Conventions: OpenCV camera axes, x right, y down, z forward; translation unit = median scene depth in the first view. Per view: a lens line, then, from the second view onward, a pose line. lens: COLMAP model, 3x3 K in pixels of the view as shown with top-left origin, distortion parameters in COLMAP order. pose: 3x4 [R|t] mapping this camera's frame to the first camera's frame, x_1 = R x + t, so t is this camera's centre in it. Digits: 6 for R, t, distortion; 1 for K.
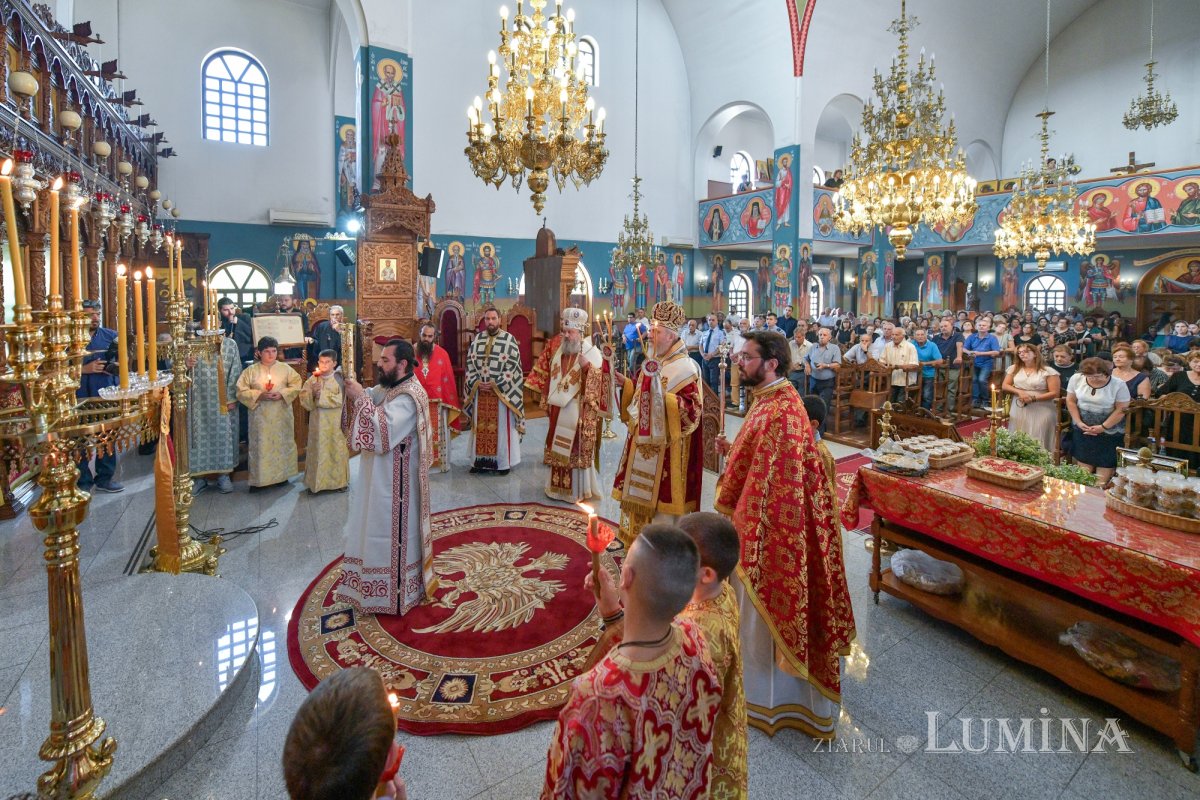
lens RADIAL K [[494.7, 0, 564.9], [0, 494.7, 319.2], [0, 0, 1]] dist [-0.011755, 0.000256]
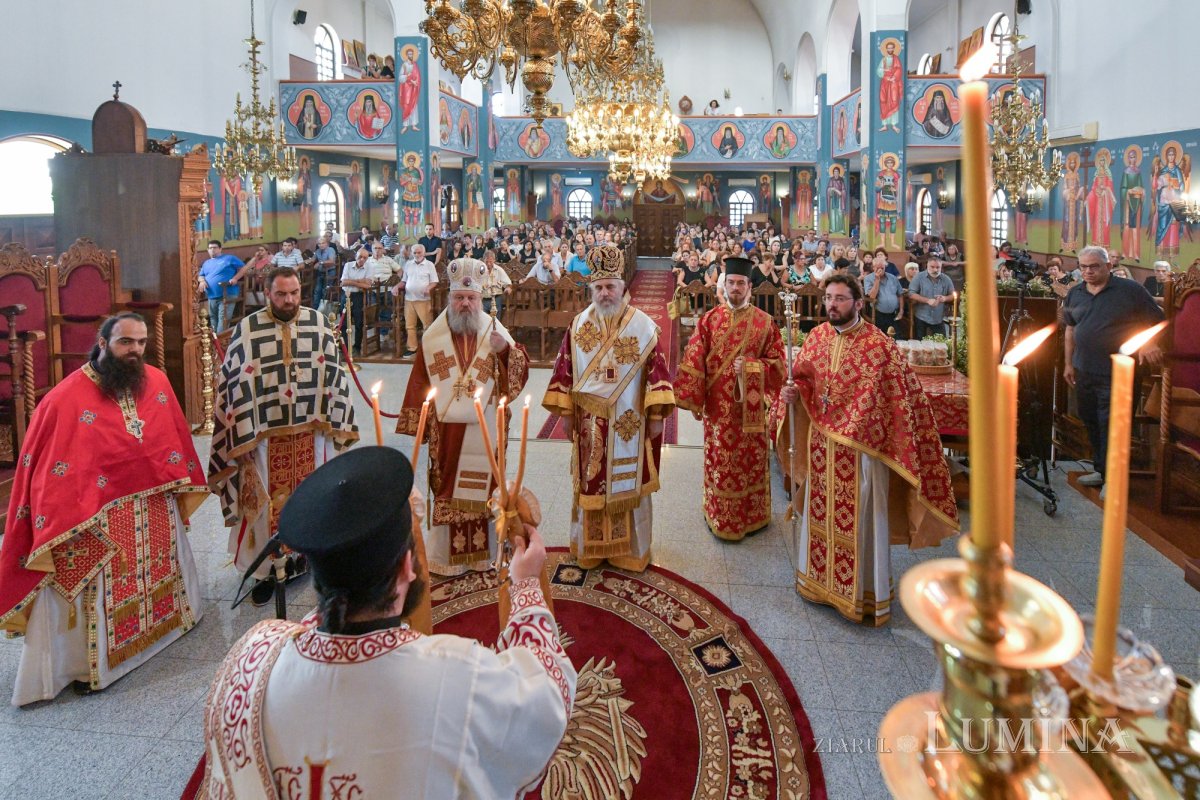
lens RADIAL K [[583.2, 0, 616.9], [0, 583.2, 231.0], [0, 0, 1]] dist [-0.004317, -0.003091]
pose [[0.586567, -0.043234, 0.808746, -0.177629], [0.040508, 0.998890, 0.024019, -0.025294], [-0.808887, 0.018672, 0.587667, 0.135533]]
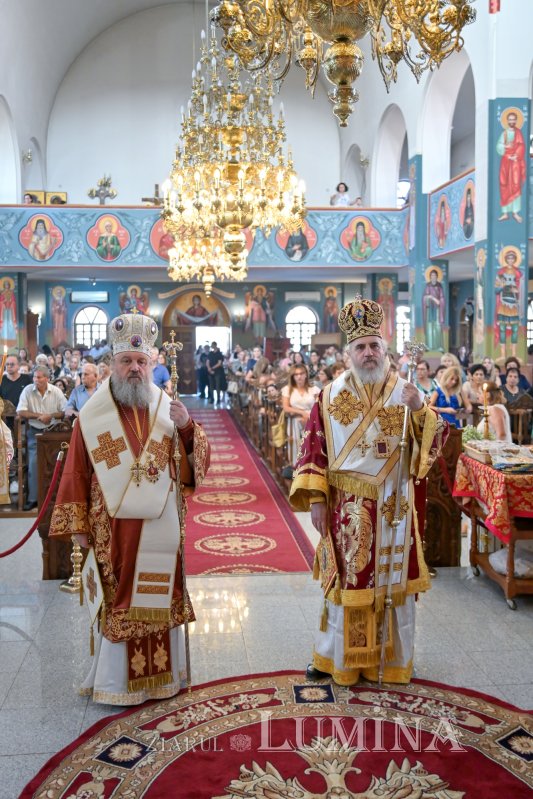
lens RADIAL K [[765.6, 0, 234.6], [0, 765.6, 381.4], [0, 0, 1]] dist [-0.004088, 0.000000]
pose [[0.442249, -0.061023, 0.894814, -0.250581], [0.055815, 0.997621, 0.040448, 0.008489], [-0.895154, 0.032056, 0.444603, 0.211678]]
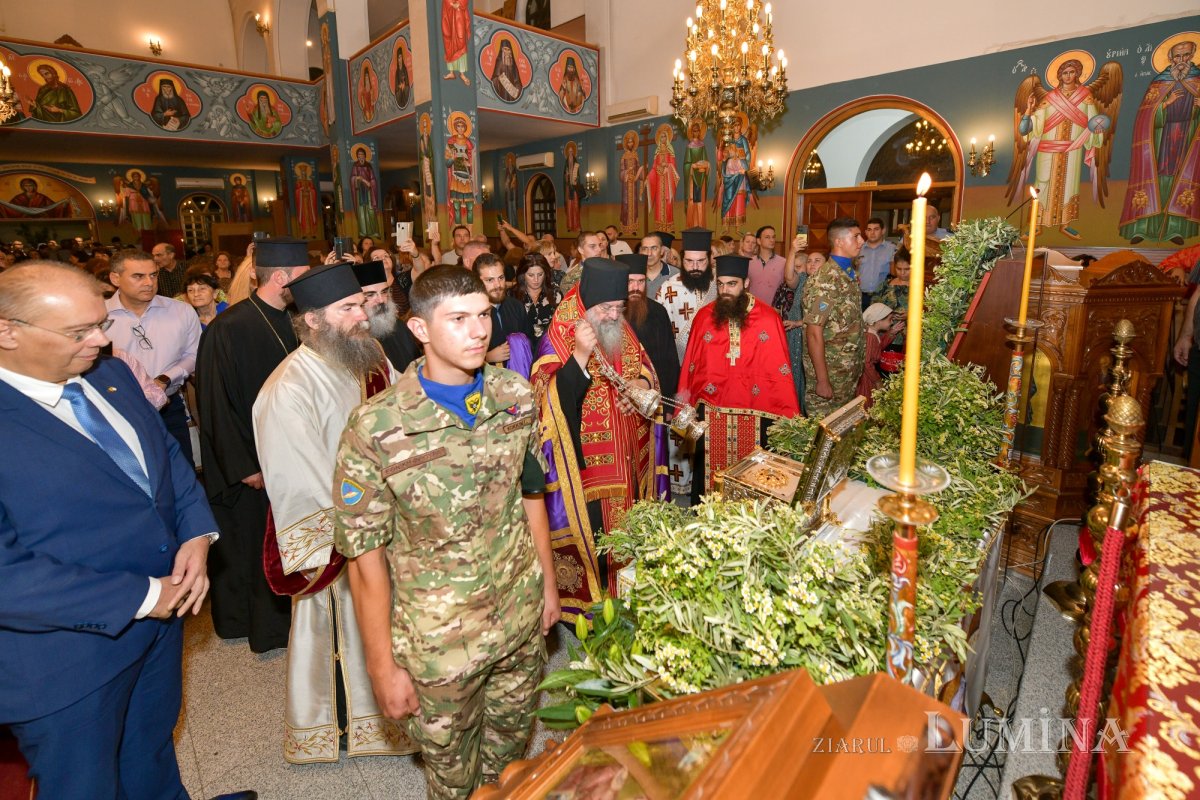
lens RADIAL K [[514.9, 0, 619.4], [0, 514.9, 286.0], [0, 0, 1]] dist [-0.003999, -0.001871]
pose [[-0.272822, -0.118700, 0.954714, 0.193681], [0.078562, 0.986297, 0.145077, 0.019450], [-0.958851, 0.114584, -0.259758, 0.333059]]
